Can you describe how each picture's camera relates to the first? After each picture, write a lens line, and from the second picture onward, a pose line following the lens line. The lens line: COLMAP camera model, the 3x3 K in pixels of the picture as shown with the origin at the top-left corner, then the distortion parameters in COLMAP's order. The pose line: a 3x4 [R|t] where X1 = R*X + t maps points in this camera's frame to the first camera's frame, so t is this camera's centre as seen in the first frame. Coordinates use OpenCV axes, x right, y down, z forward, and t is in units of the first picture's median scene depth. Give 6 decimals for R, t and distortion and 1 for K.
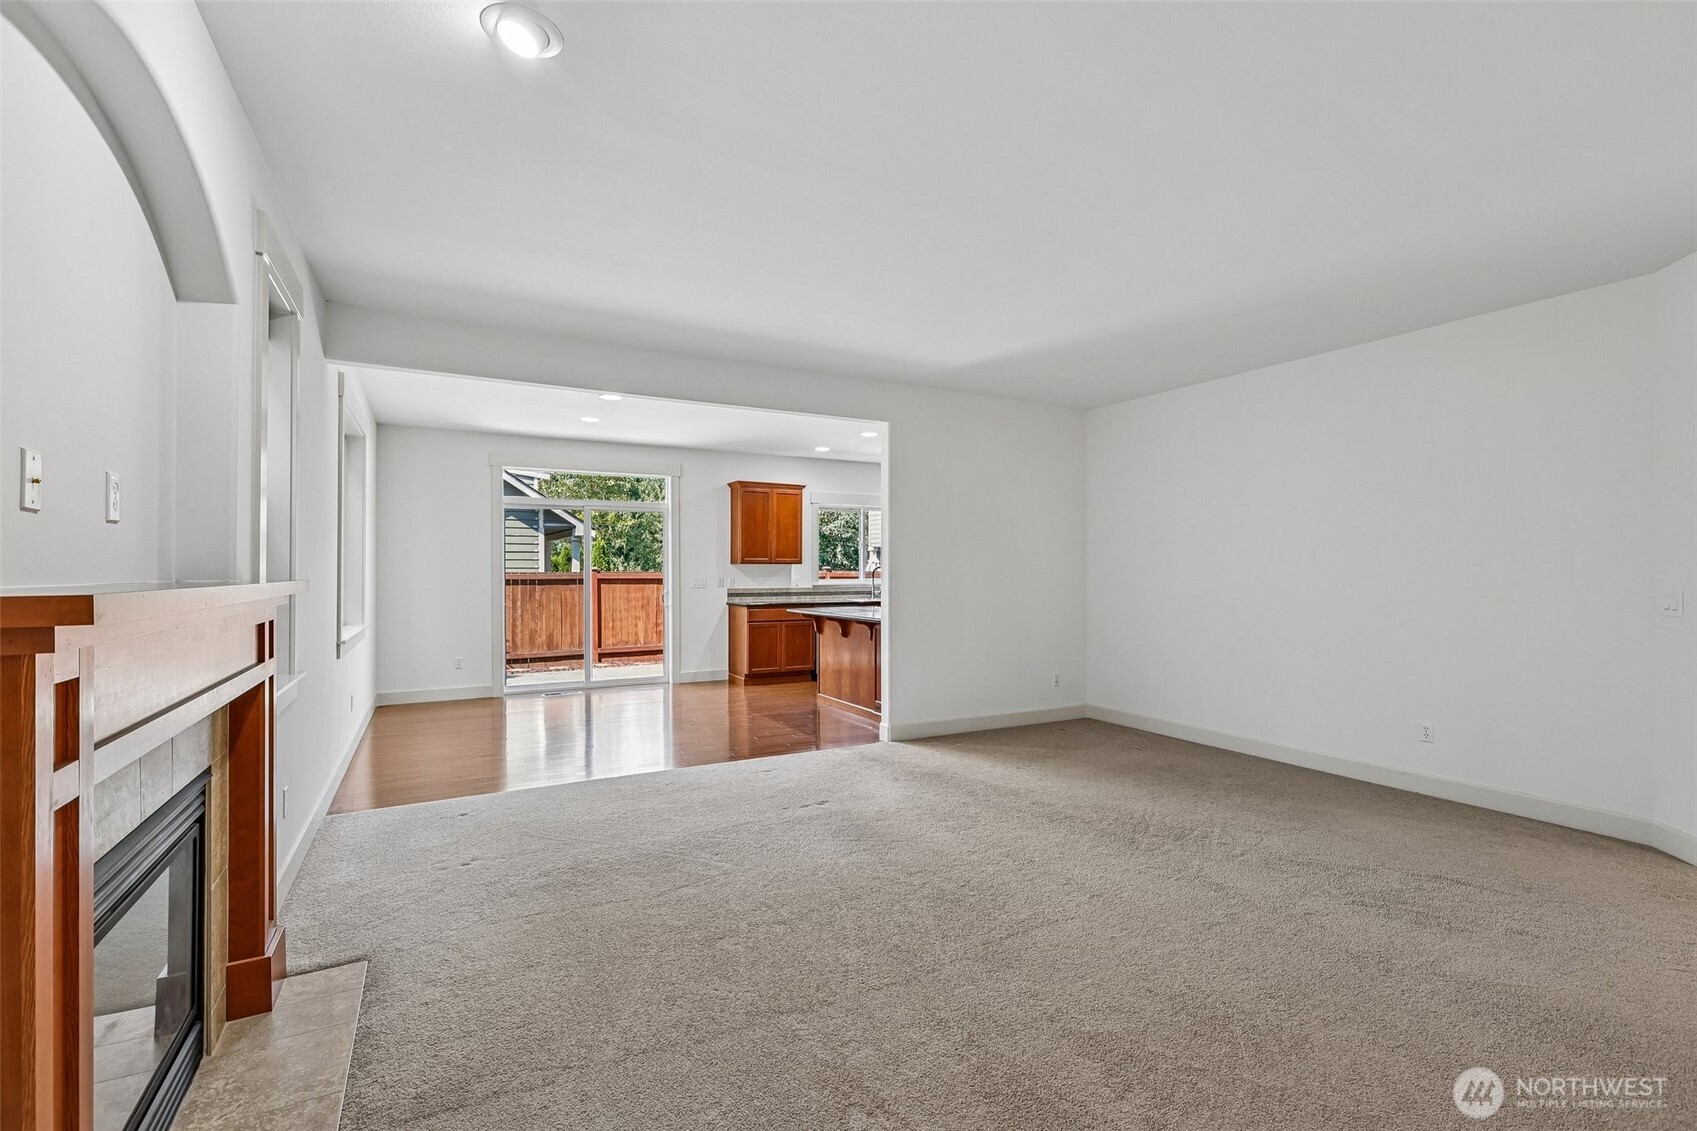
lens RADIAL K [[753.0, 0, 851.5], [0, 753.0, 565.9], [0, 0, 1]] dist [-0.000141, 0.001260]
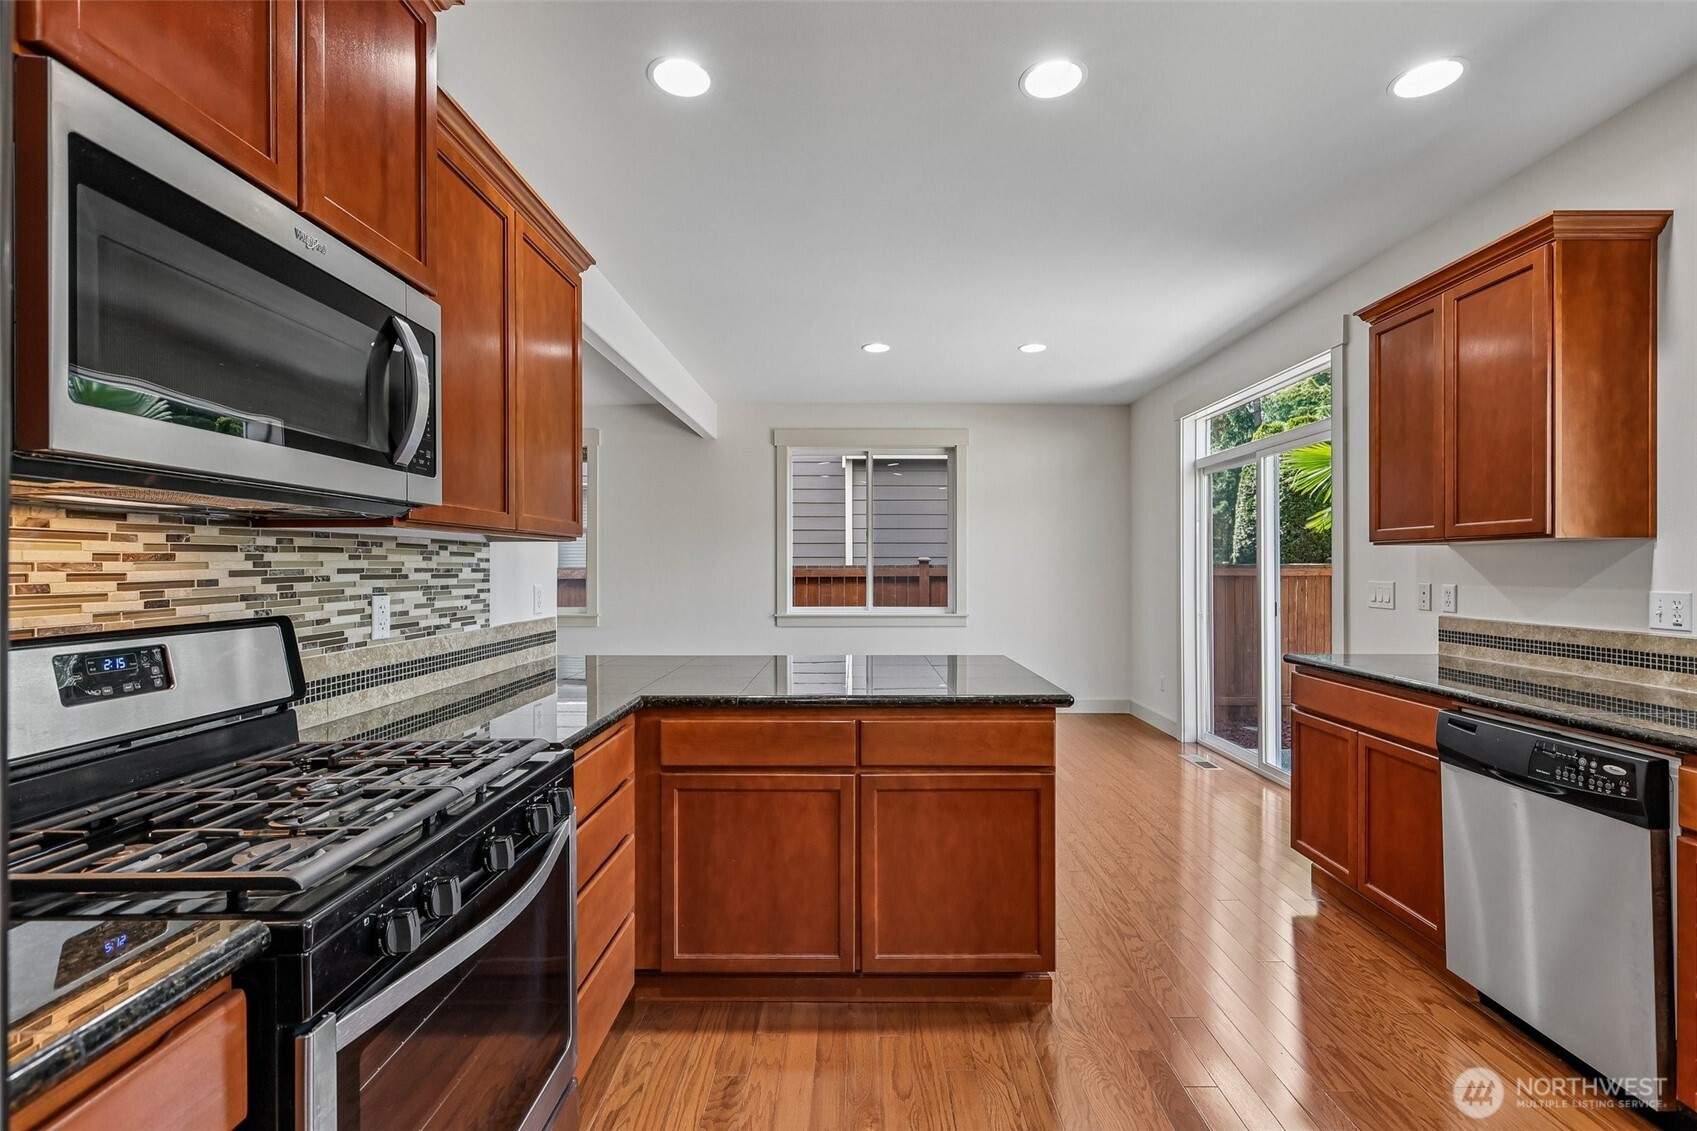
lens RADIAL K [[753.0, 0, 860.7], [0, 753.0, 565.2], [0, 0, 1]] dist [-0.000141, 0.001260]
pose [[-0.473589, -0.001560, -0.880744, 0.169357], [0.005406, 0.999974, -0.004678, 0.004386], [0.880729, -0.006976, -0.473569, 0.592004]]
